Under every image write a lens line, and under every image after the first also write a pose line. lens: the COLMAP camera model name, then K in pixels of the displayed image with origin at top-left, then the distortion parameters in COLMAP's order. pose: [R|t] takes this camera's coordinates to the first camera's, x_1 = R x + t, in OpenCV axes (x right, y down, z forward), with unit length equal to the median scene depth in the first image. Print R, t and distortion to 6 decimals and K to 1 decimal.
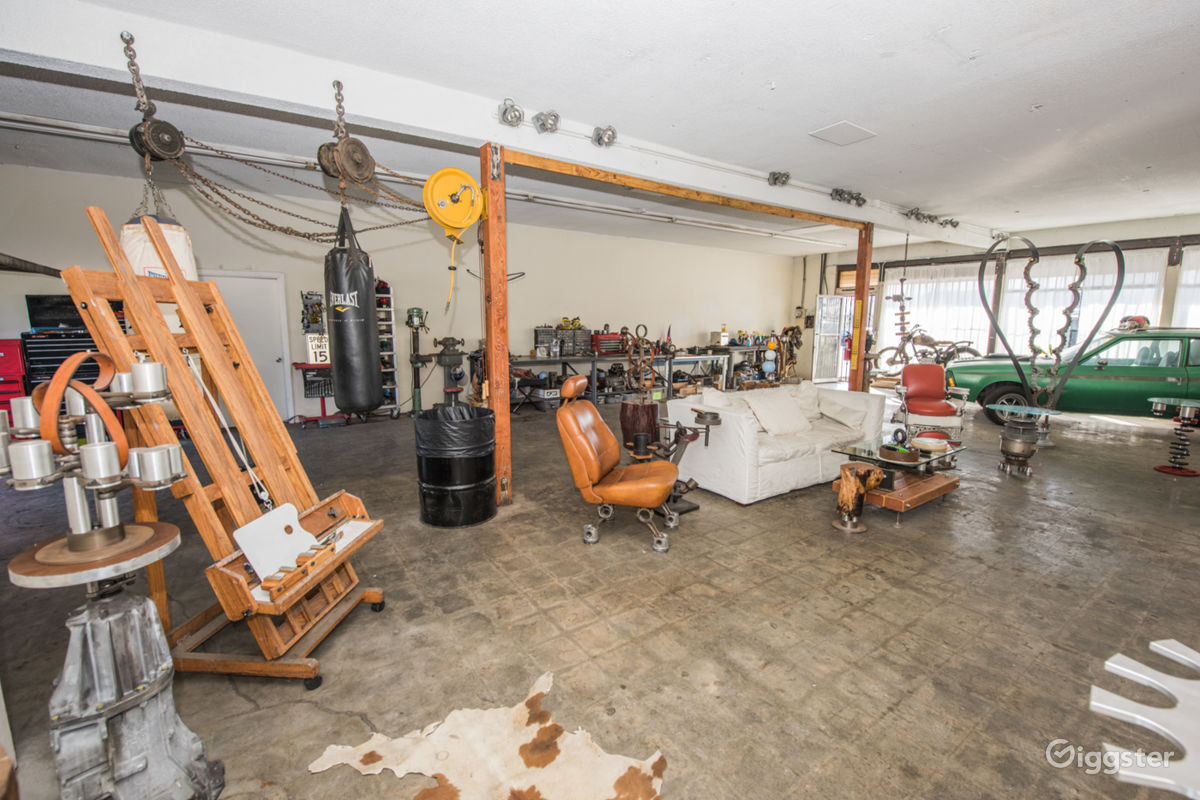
lens RADIAL K [[504.0, 0, 613.5], [0, 504.0, 395.7], [0, 0, 1]] dist [-0.000566, -0.006314]
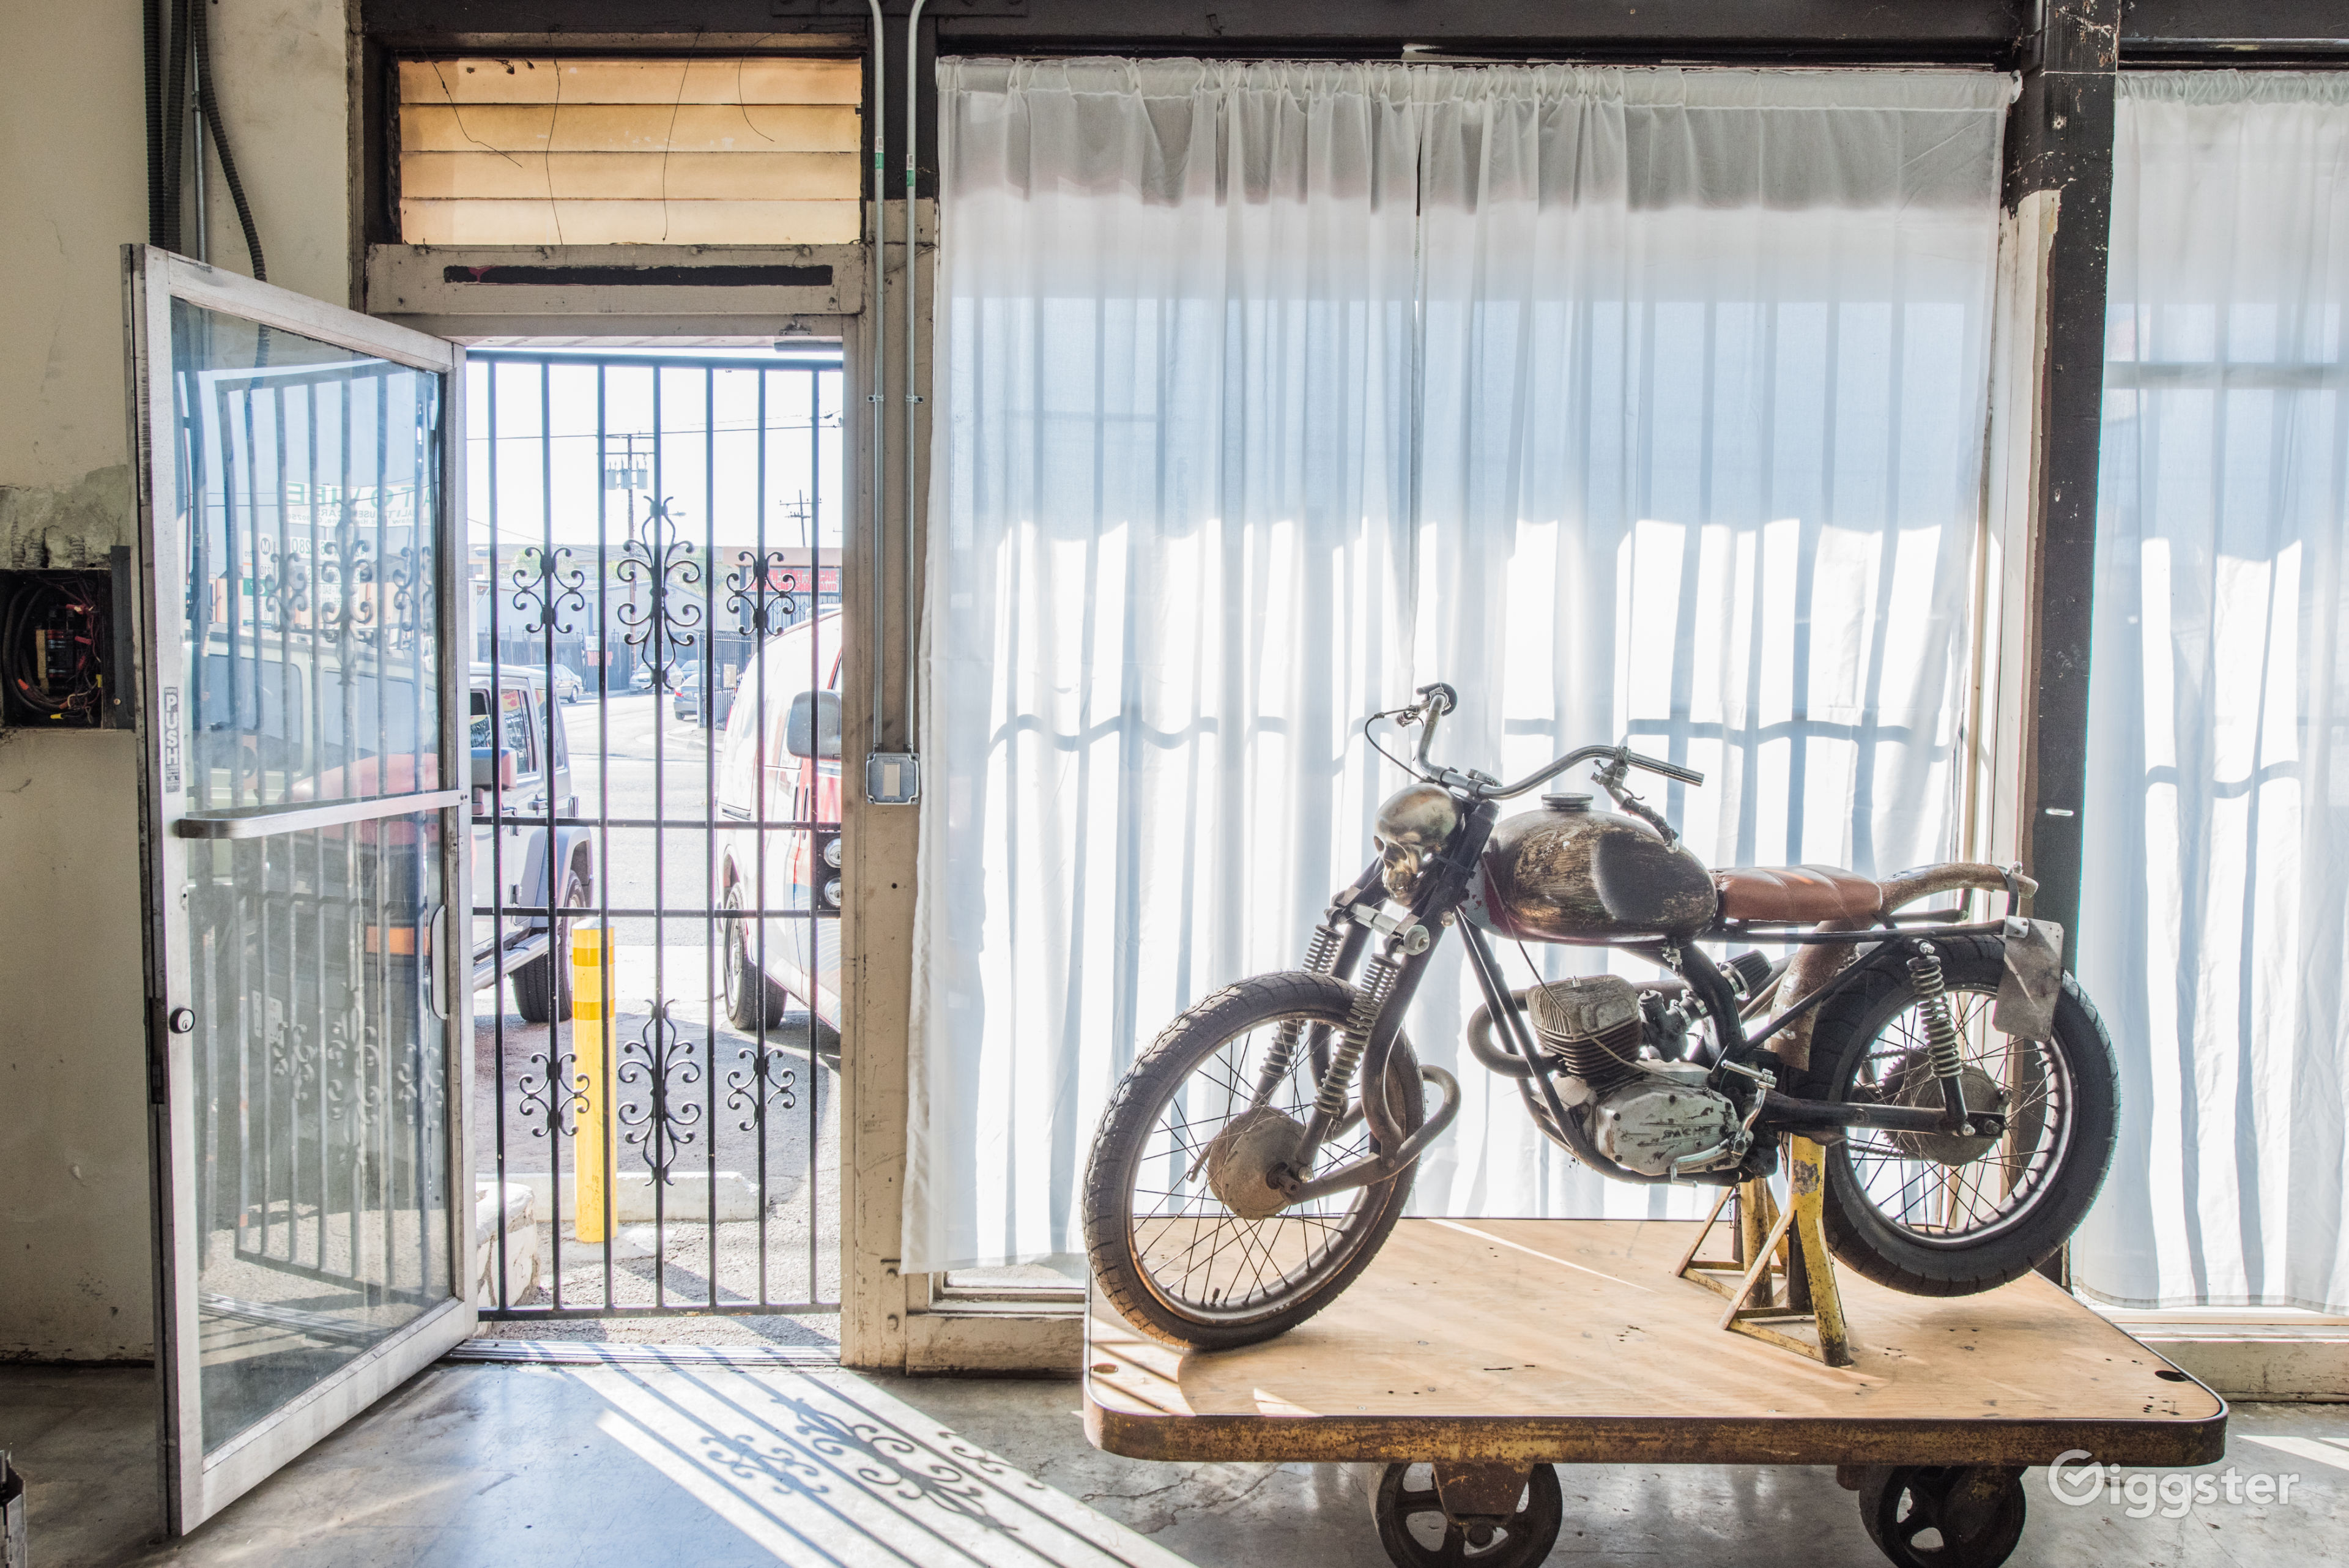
lens RADIAL K [[1564.9, 0, 1140.5], [0, 1564.9, 758.7], [0, 0, 1]] dist [-0.001685, -0.001531]
pose [[0.584612, -0.030386, 0.810744, 0.490149], [0.110008, 0.993038, -0.042106, -0.167939], [-0.803820, 0.113804, 0.583885, 1.212075]]
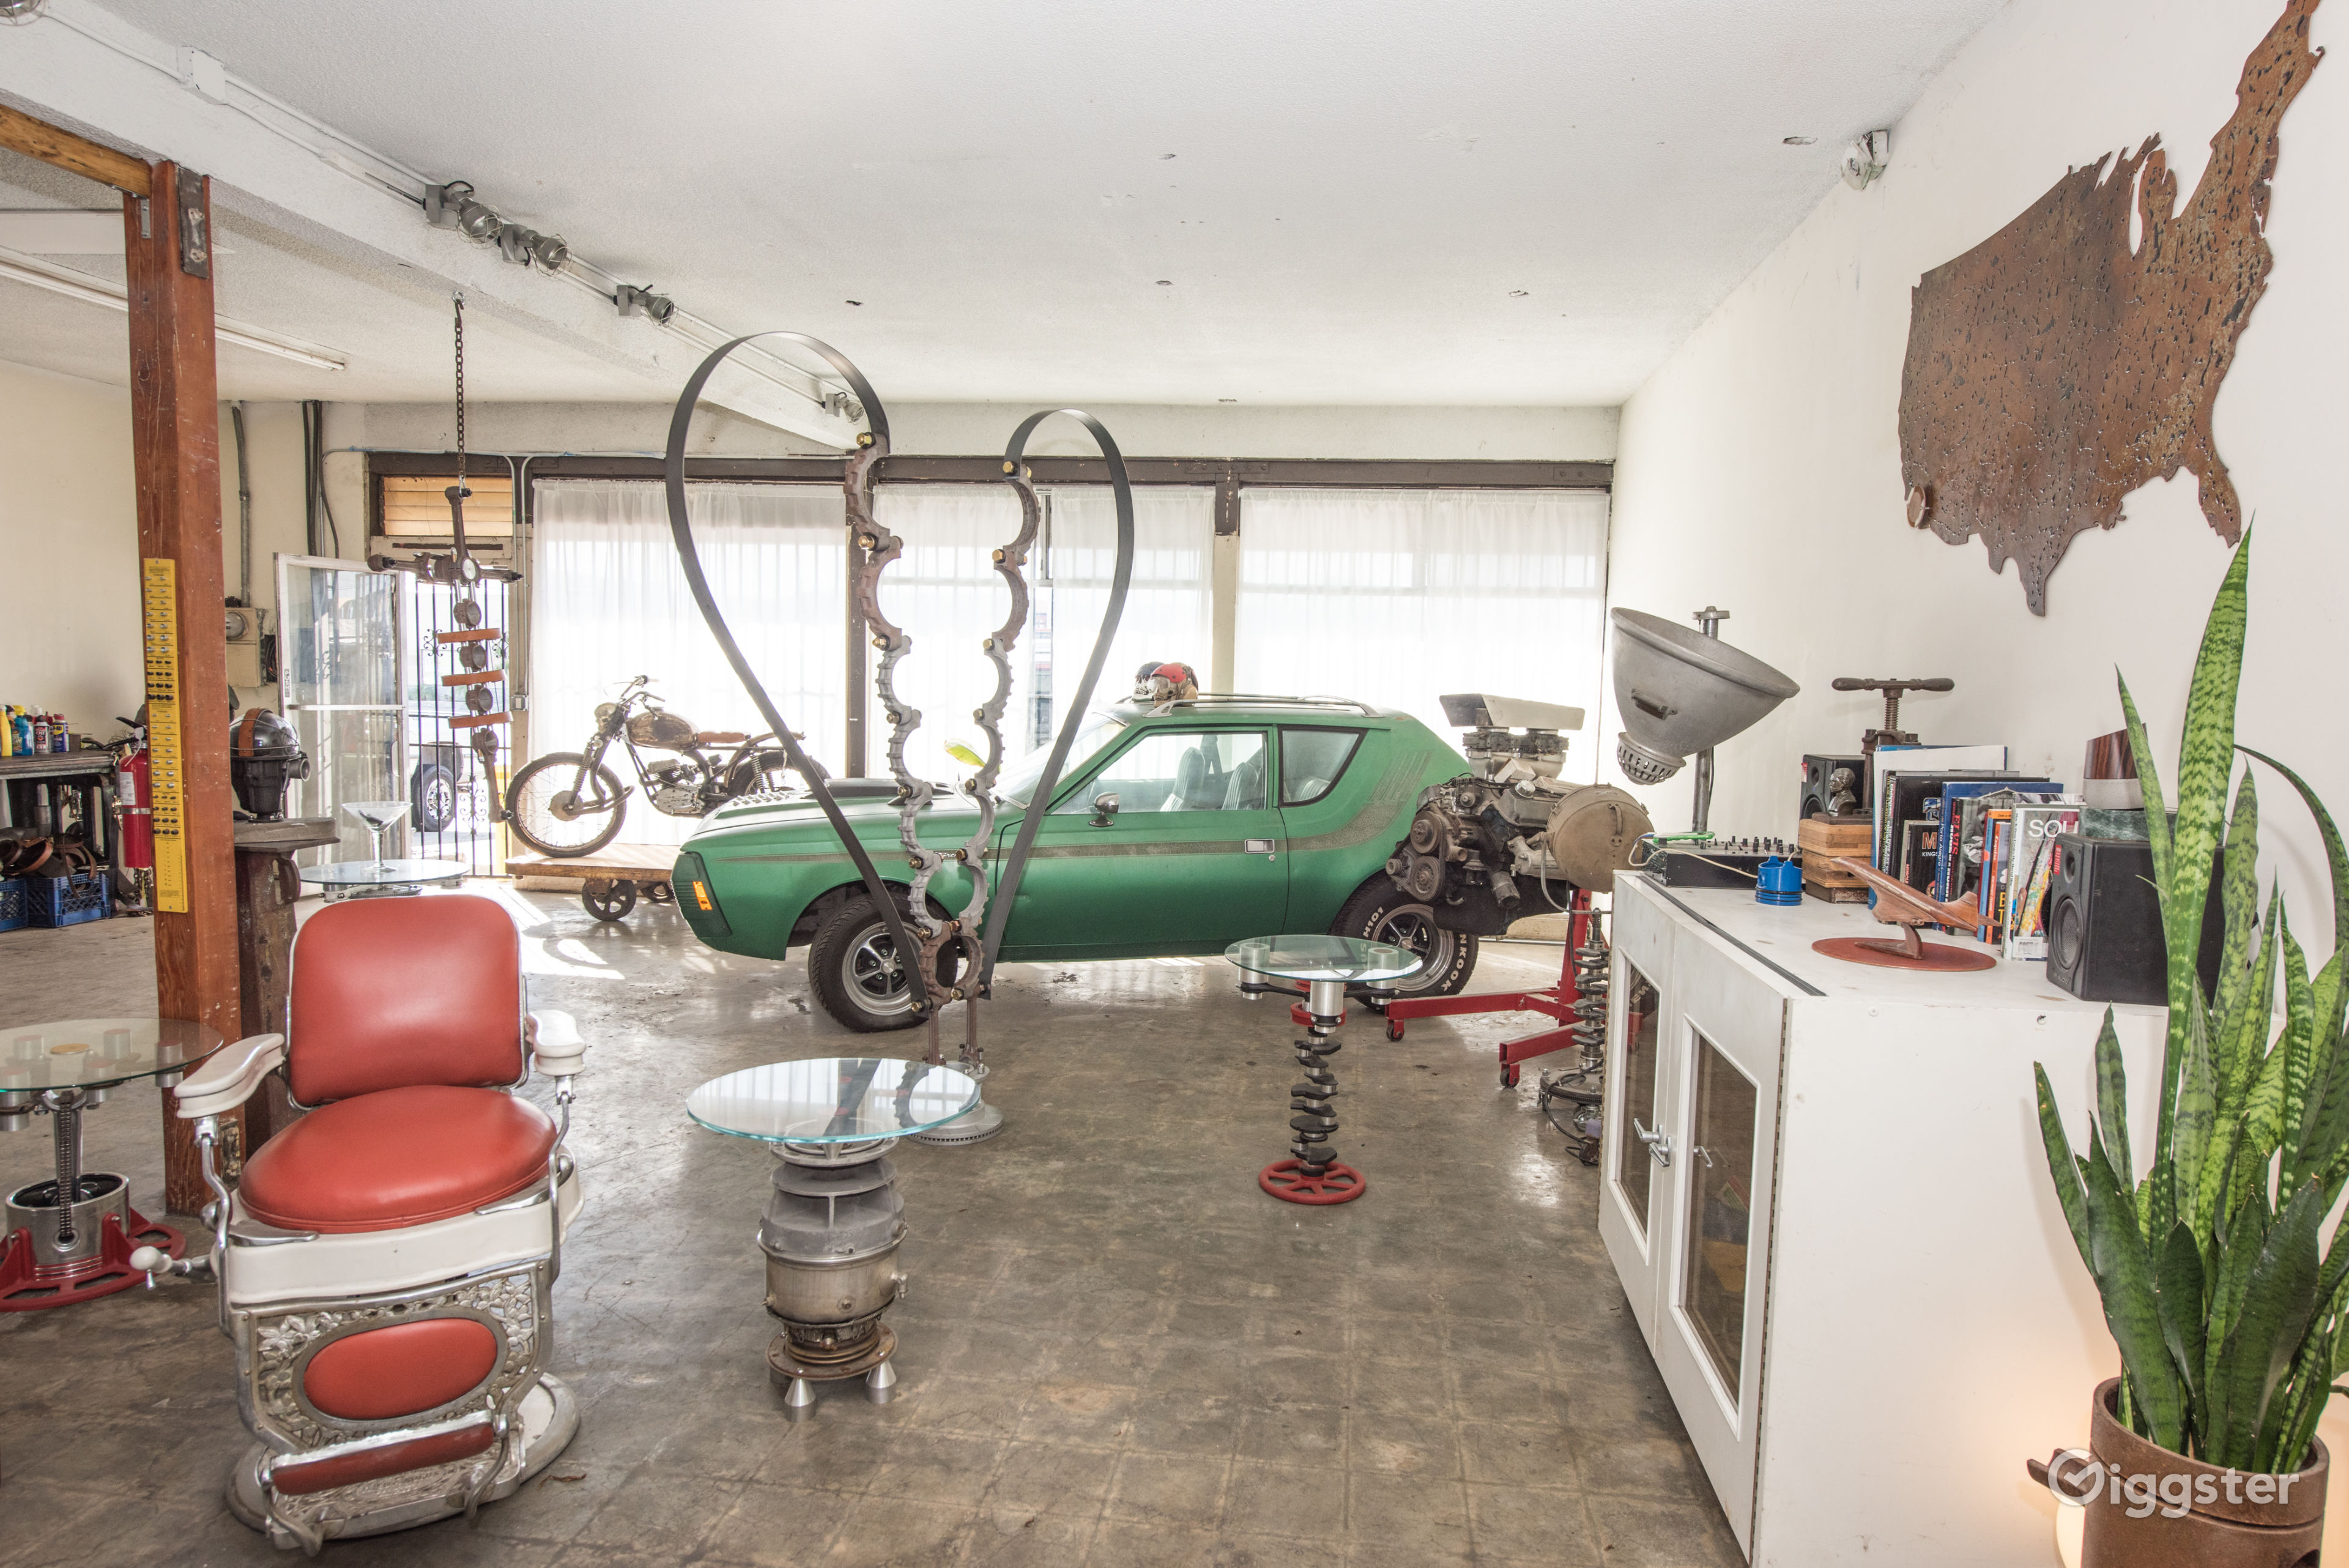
lens RADIAL K [[1314.2, 0, 1210.5], [0, 1314.2, 777.0], [0, 0, 1]] dist [-0.015196, -0.001005]
pose [[0.665993, -0.044002, 0.744660, 0.344913], [0.084118, 0.996322, -0.016359, -0.057309], [-0.741201, 0.073534, 0.667244, 0.337962]]
